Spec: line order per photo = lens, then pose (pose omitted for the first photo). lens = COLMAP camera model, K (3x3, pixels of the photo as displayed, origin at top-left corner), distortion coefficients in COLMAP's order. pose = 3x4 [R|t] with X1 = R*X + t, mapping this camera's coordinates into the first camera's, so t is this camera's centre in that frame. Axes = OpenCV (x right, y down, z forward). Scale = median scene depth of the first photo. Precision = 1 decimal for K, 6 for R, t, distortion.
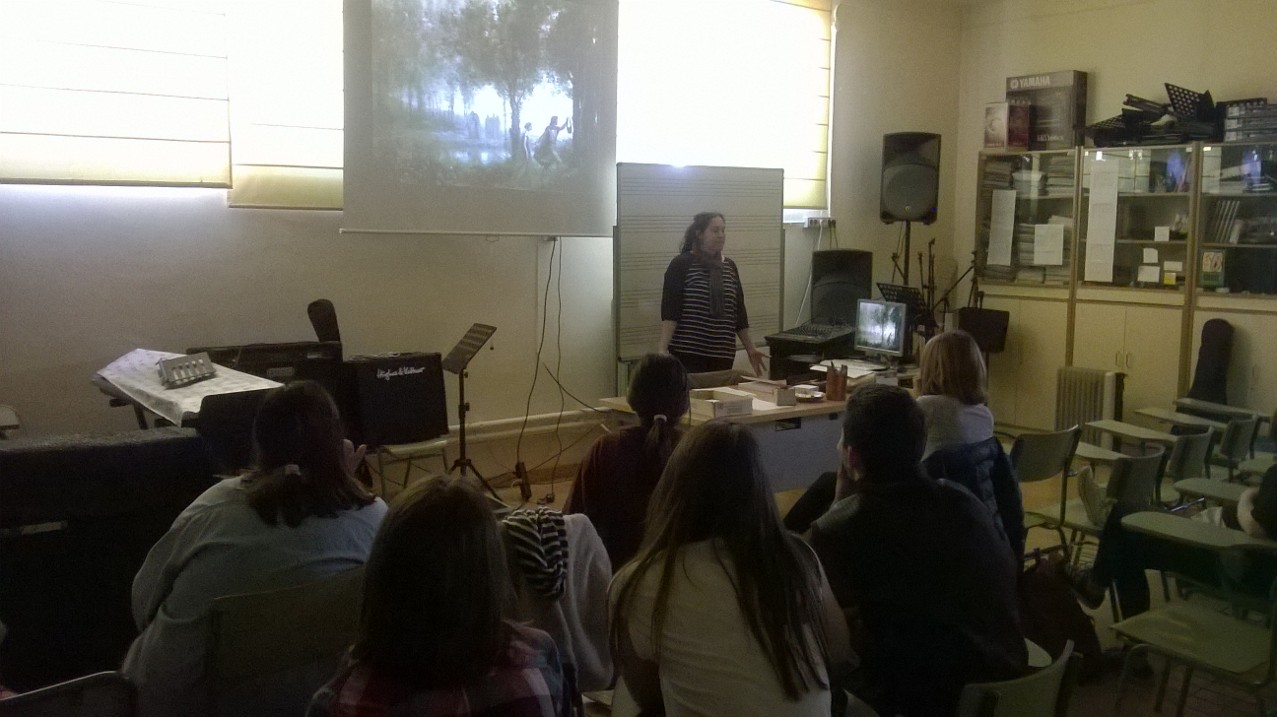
lens RADIAL K [[1099.1, 0, 638.5], [0, 1099.1, 358.5], [0, 0, 1]] dist [0.003142, 0.001336]
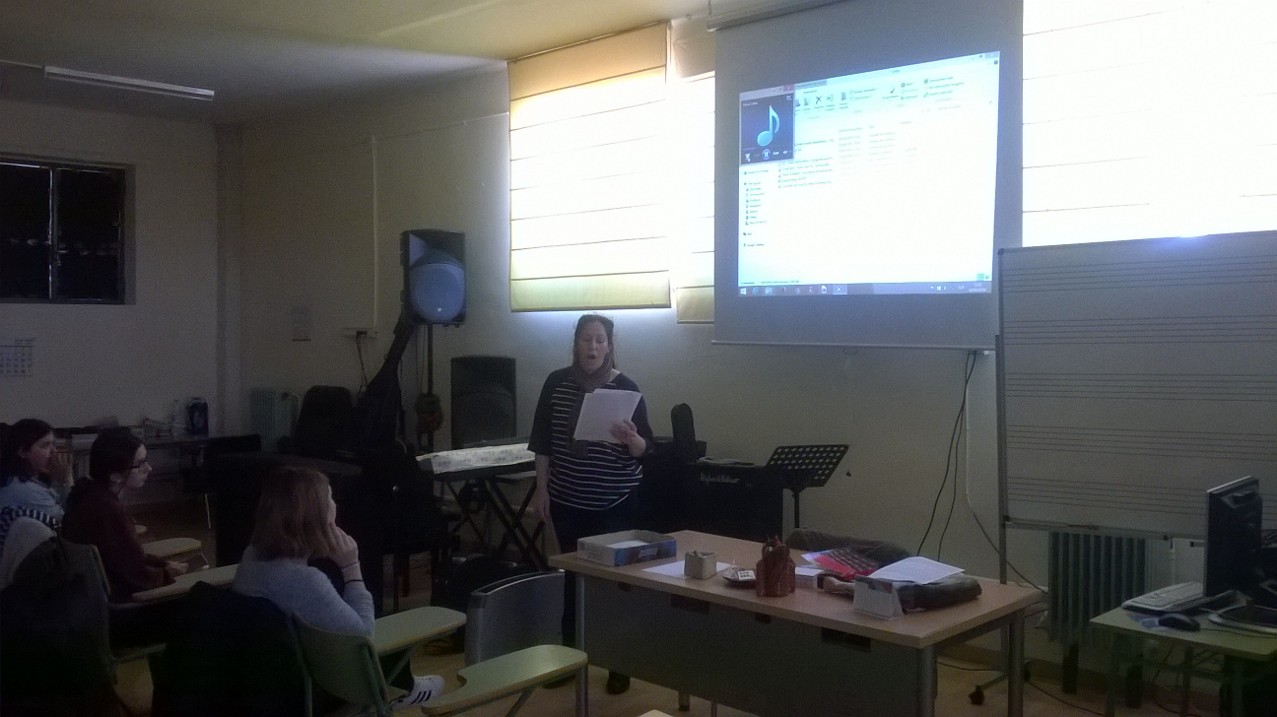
lens RADIAL K [[1099.1, 0, 638.5], [0, 1099.1, 358.5], [0, 0, 1]] dist [0.003142, 0.001336]
pose [[0.170298, 0.014040, -0.985293, 0.791903], [-0.116231, 0.993205, -0.005937, -0.085812], [0.978514, 0.115532, 0.170773, 0.746554]]
